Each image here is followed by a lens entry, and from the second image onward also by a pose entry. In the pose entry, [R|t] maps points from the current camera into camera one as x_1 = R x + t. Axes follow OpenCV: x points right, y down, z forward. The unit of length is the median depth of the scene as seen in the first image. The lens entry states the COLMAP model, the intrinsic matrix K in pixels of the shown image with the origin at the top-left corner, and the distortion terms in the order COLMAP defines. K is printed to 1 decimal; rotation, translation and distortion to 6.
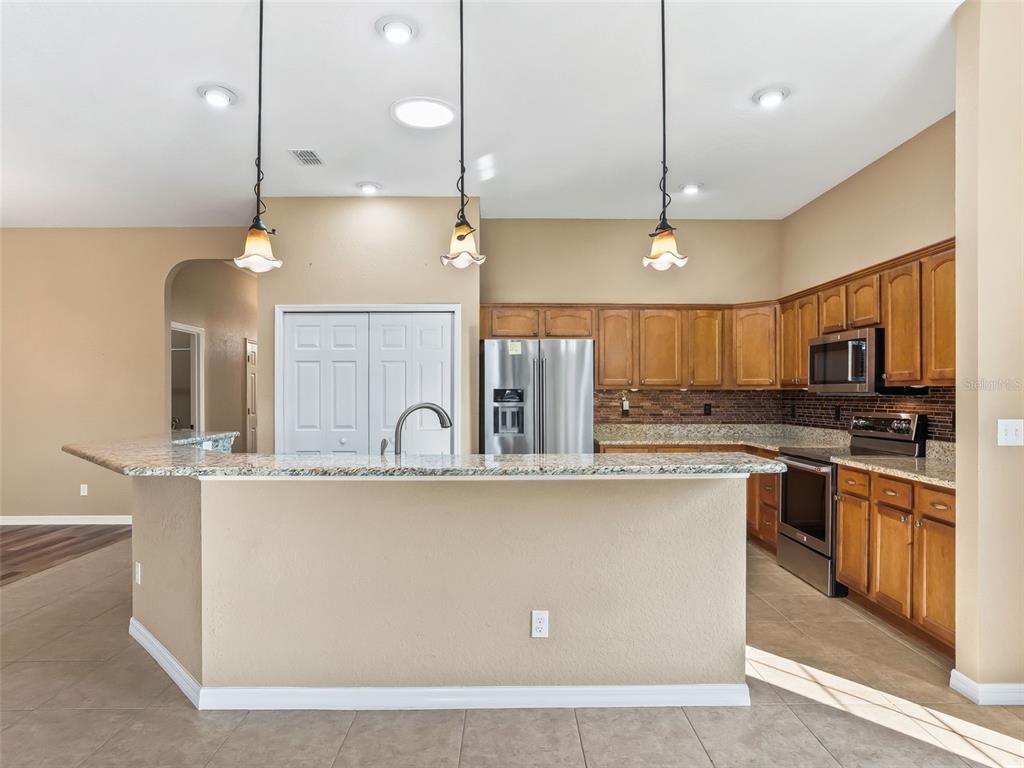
lens RADIAL K [[601.4, 0, 514.2], [0, 601.4, 389.3], [0, 0, 1]] dist [-0.019745, 0.009430]
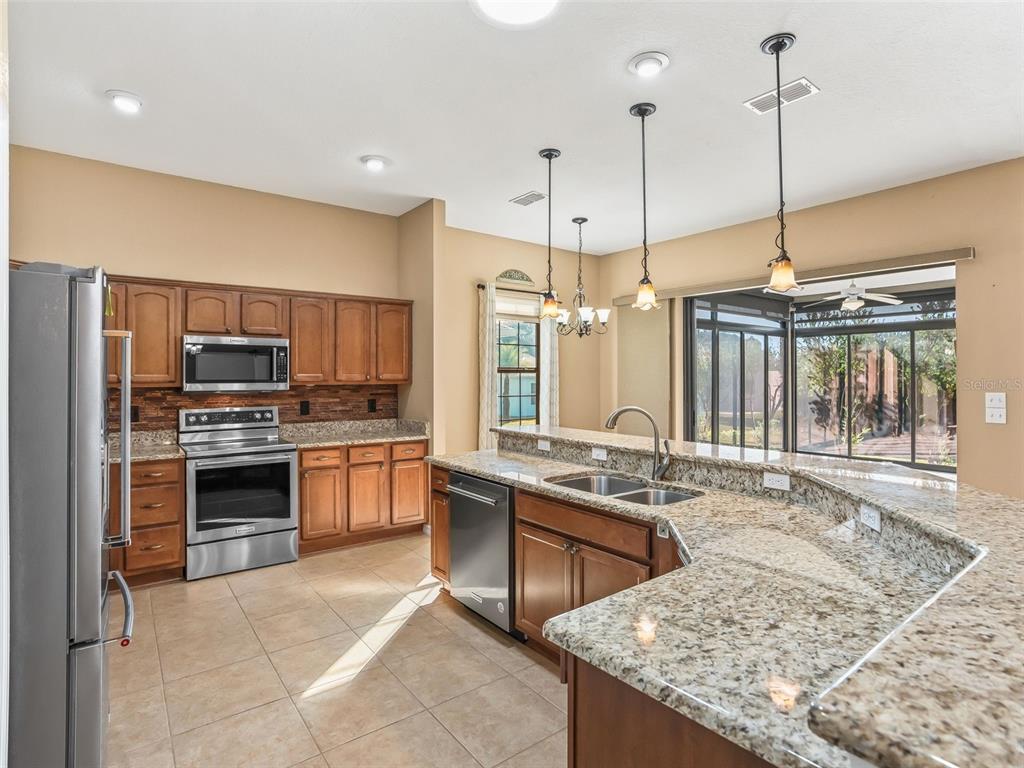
lens RADIAL K [[536.9, 0, 507.8], [0, 536.9, 375.6], [0, 0, 1]] dist [-0.050344, 0.021352]
pose [[-0.599605, 0.002730, 0.800292, -0.429721], [-0.004053, 0.999971, -0.006448, -0.014765], [-0.800286, -0.007110, -0.599576, 0.958207]]
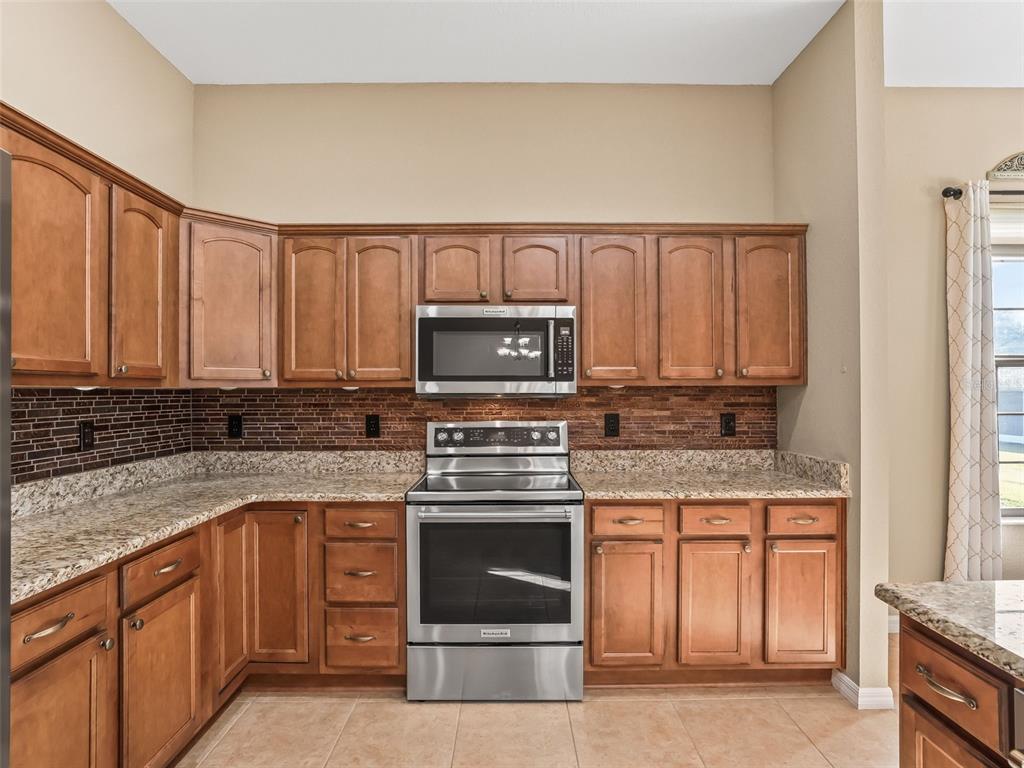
lens RADIAL K [[536.9, 0, 509.0], [0, 536.9, 389.2], [0, 0, 1]] dist [-0.050344, 0.021352]
pose [[0.000676, 0.006875, 0.999976, -0.046294], [-0.004570, 0.999966, -0.006872, 0.003039], [-0.999989, -0.004566, 0.000707, 0.794777]]
